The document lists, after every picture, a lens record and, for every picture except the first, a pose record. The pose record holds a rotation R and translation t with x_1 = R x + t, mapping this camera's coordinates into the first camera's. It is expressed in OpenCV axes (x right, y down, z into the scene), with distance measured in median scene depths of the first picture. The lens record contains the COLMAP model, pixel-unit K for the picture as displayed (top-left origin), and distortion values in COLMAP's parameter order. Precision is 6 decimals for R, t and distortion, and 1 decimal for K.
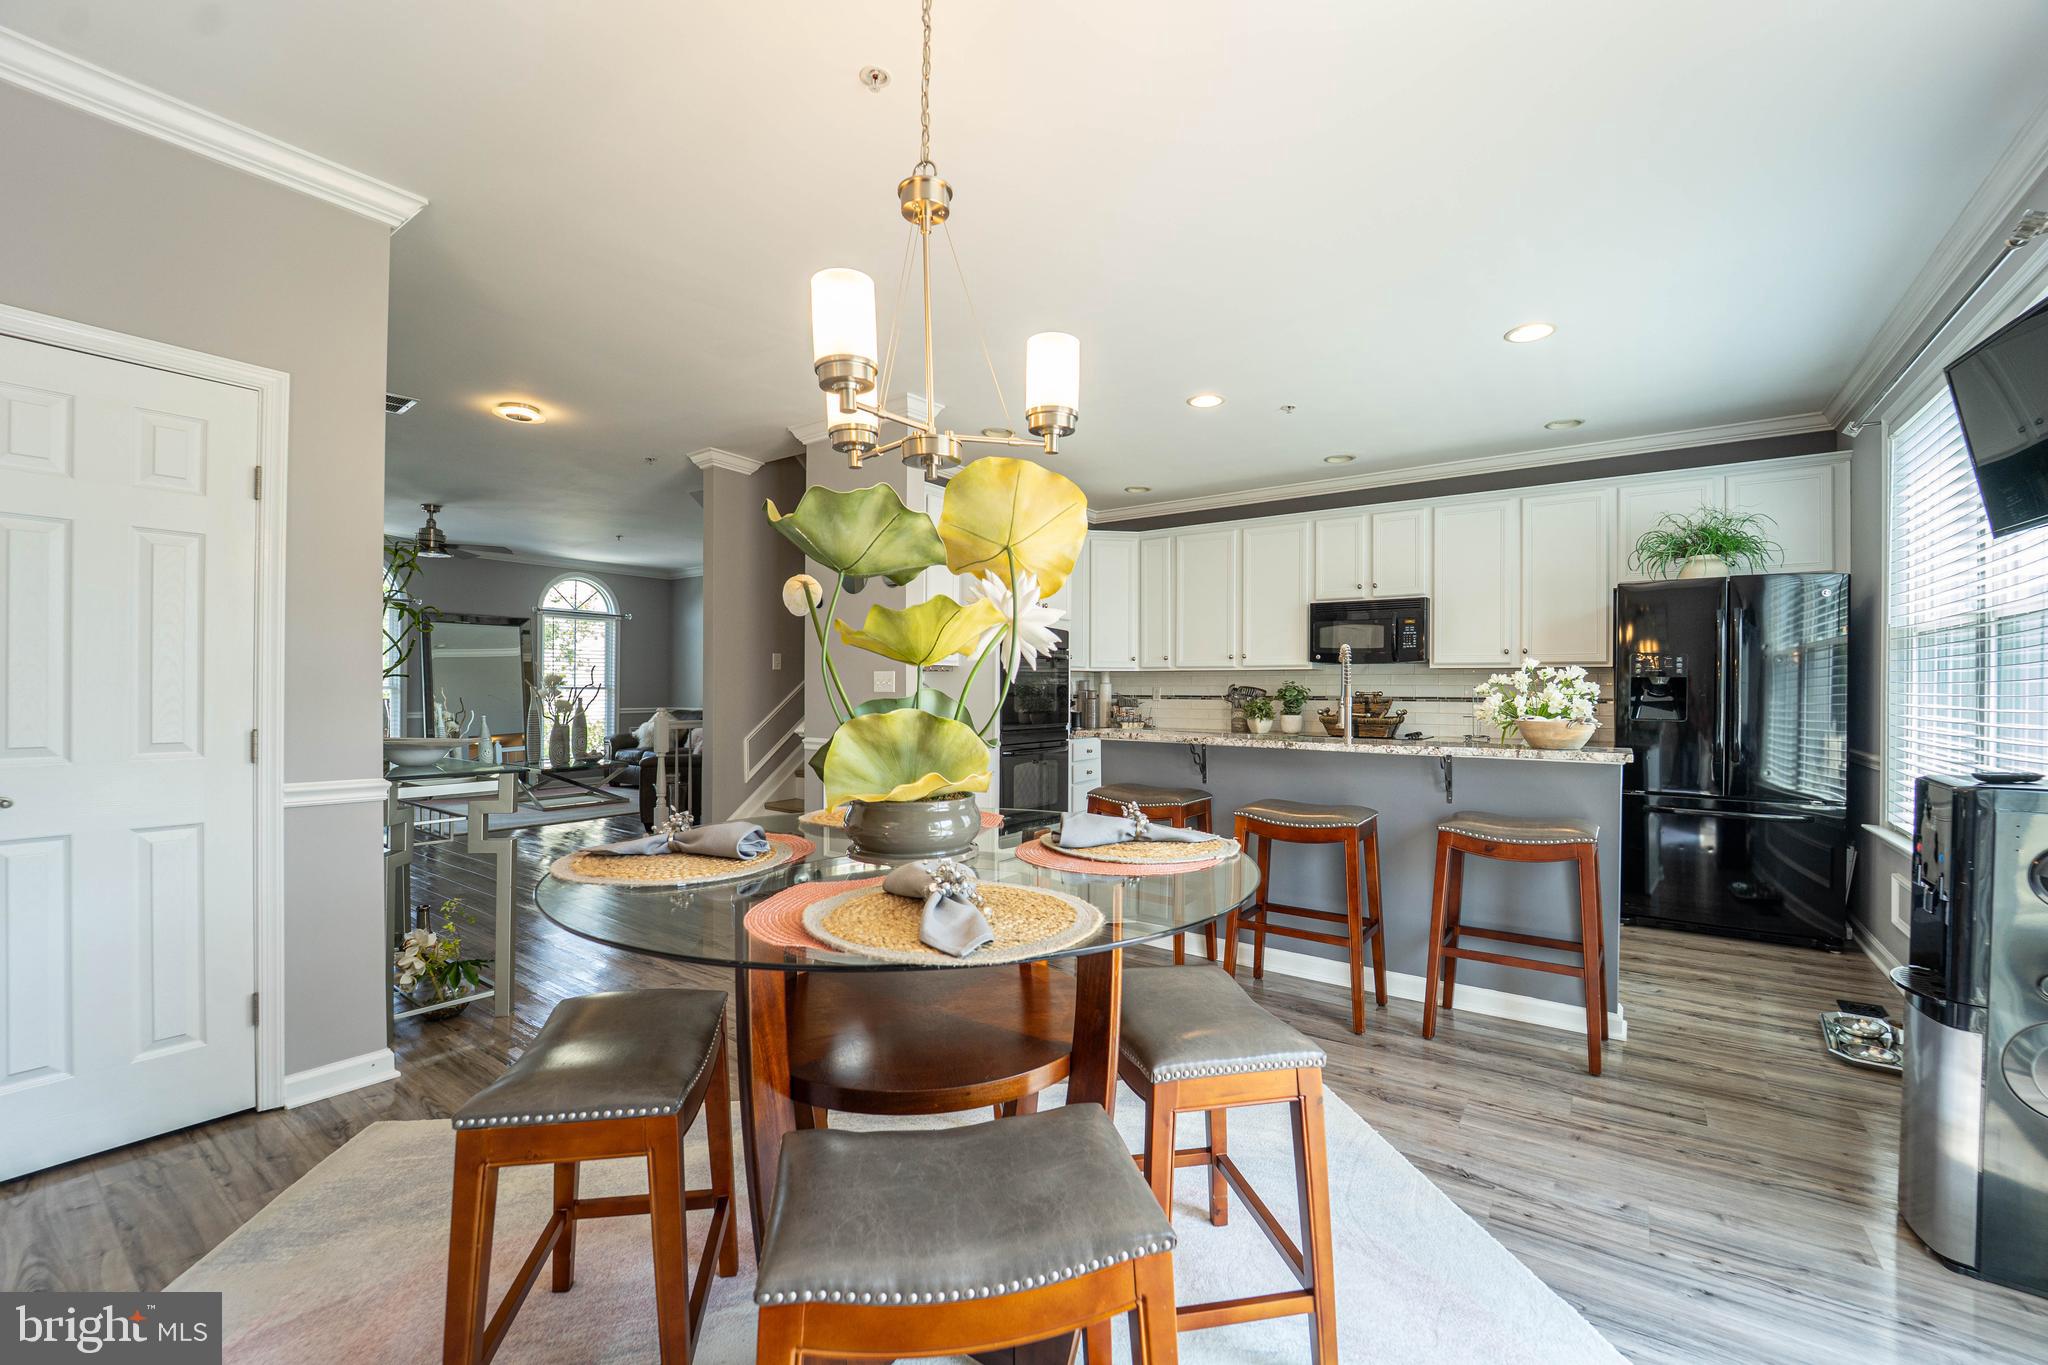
lens RADIAL K [[829.6, 0, 1031.4], [0, 829.6, 677.8], [0, 0, 1]] dist [-0.035556, -0.000490]
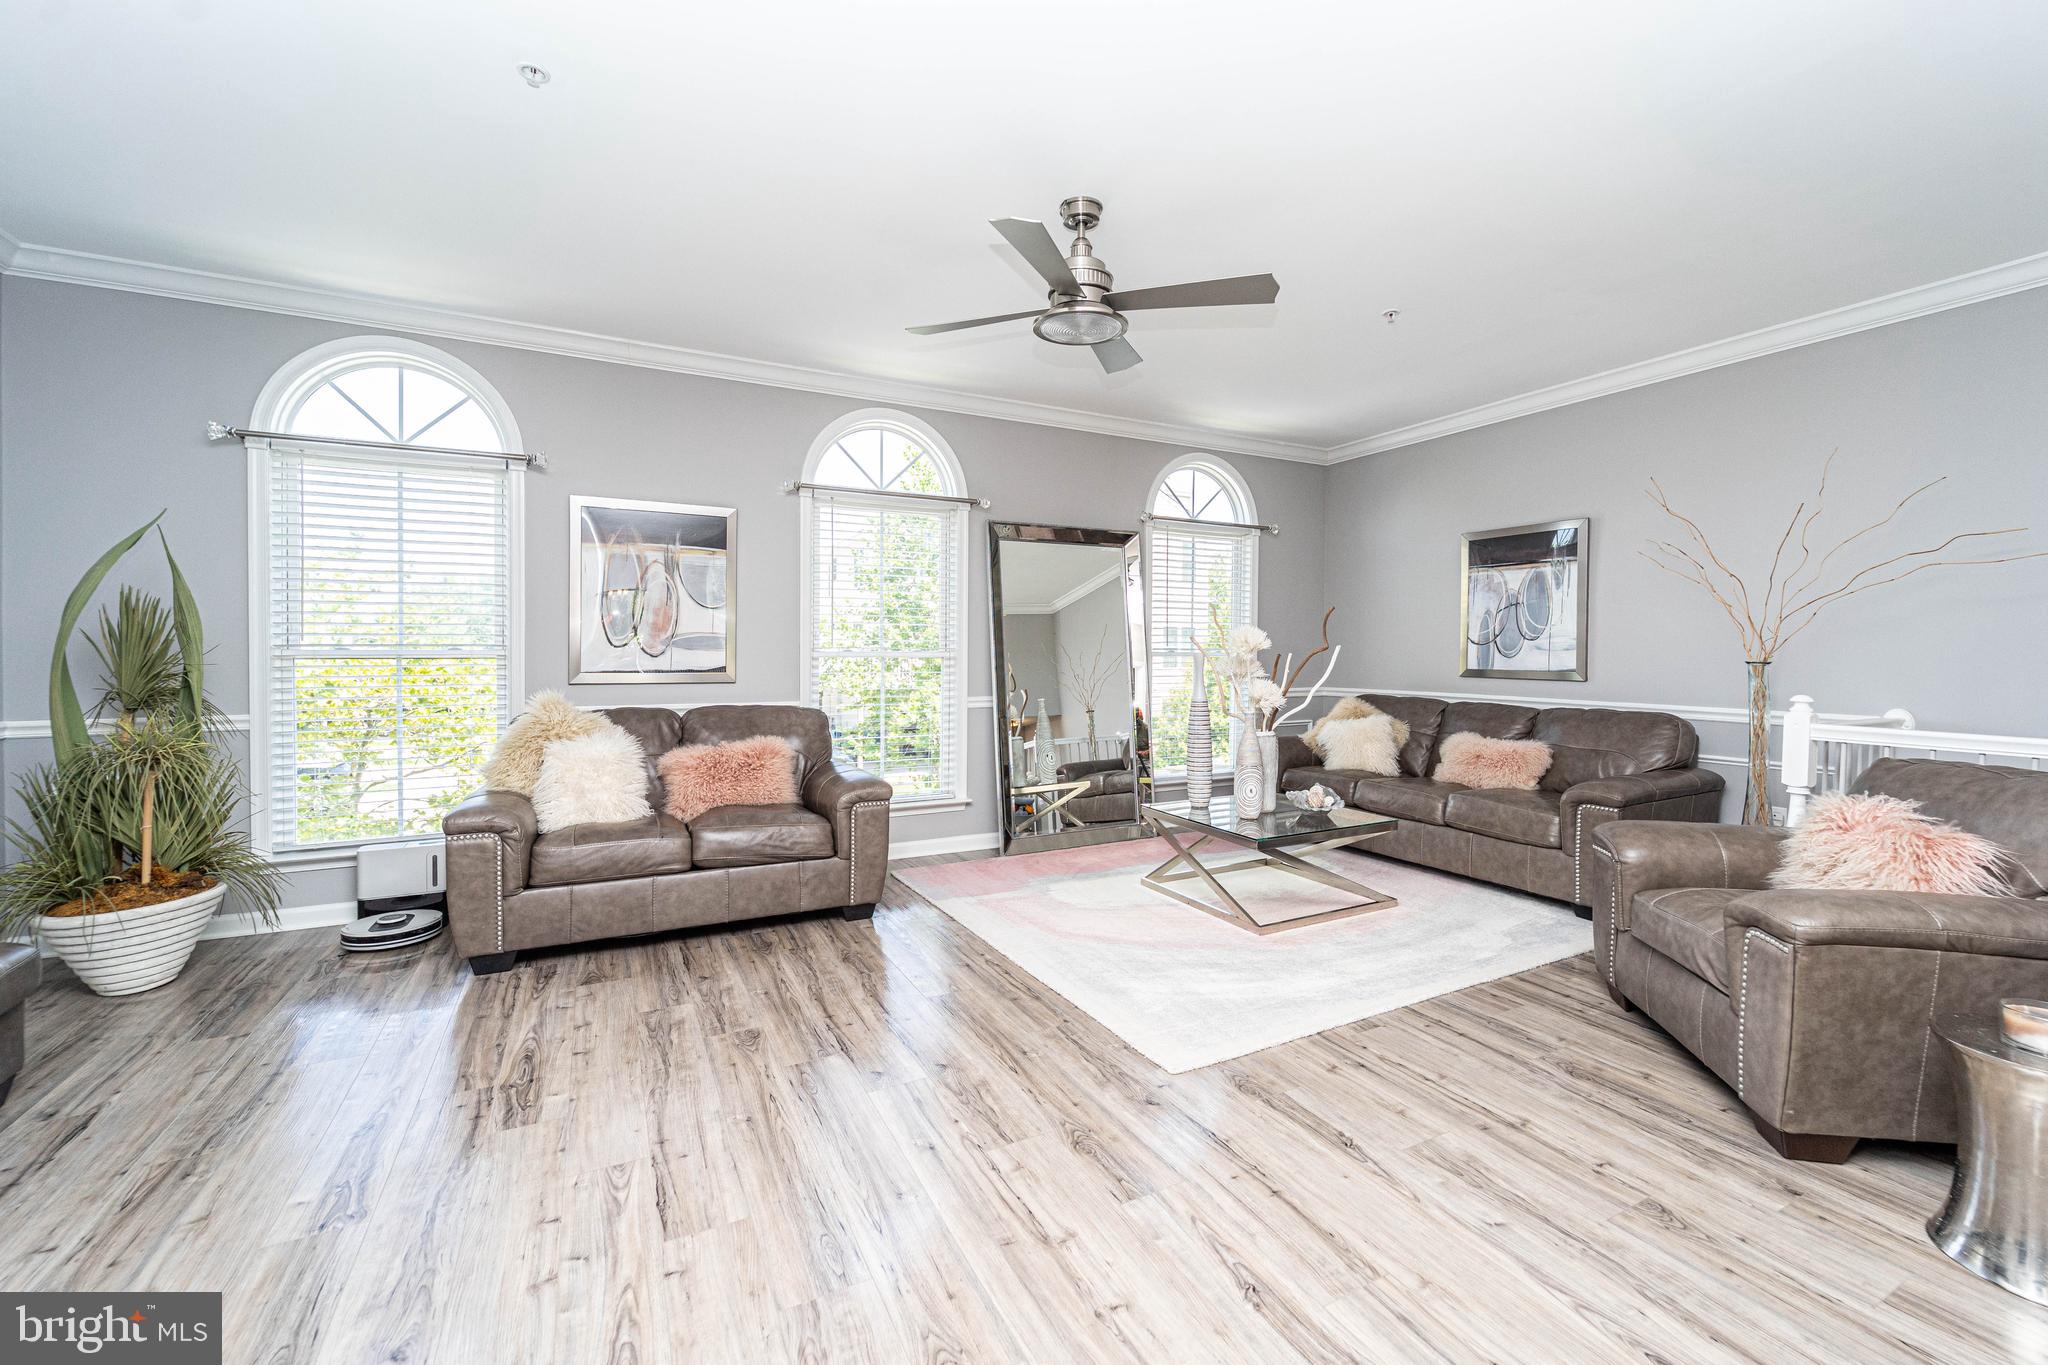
lens RADIAL K [[816.4, 0, 1025.6], [0, 816.4, 673.3], [0, 0, 1]] dist [0.002508, -0.000030]
pose [[0.892958, 0.007083, -0.450085, -0.828322], [0.010624, 0.999266, 0.036804, 0.004275], [0.450015, -0.037646, 0.892227, 0.913972]]
